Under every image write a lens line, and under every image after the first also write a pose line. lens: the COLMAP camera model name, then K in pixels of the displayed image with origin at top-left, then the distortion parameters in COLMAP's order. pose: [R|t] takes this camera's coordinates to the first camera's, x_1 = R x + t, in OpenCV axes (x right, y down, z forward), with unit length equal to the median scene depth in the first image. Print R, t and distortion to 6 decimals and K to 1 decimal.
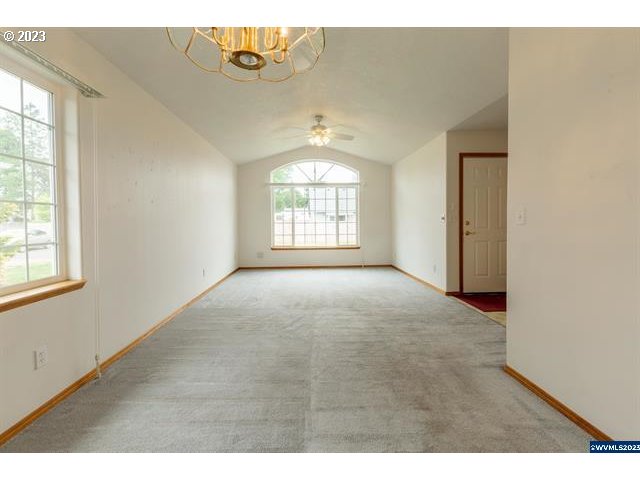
lens RADIAL K [[285.6, 0, 306.4], [0, 285.6, 239.0], [0, 0, 1]] dist [0.001849, -0.000101]
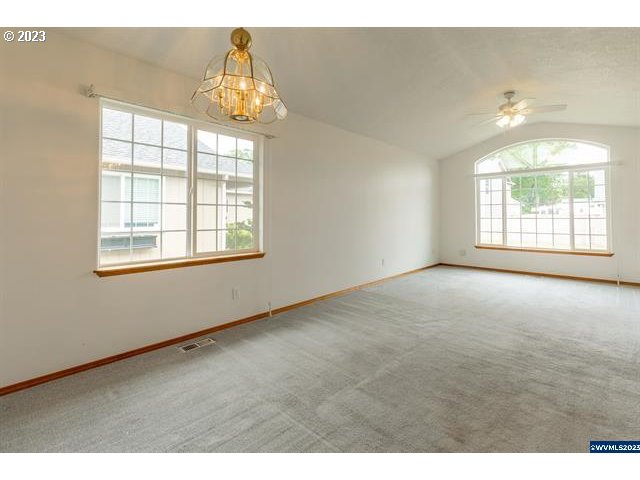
lens RADIAL K [[293.5, 0, 336.9], [0, 293.5, 220.8], [0, 0, 1]] dist [0.001357, -0.000006]
pose [[0.721933, 0.013978, -0.691822, 0.266057], [-0.044787, 0.998643, -0.026559, -0.003440], [0.690512, 0.050159, 0.721580, 0.034690]]
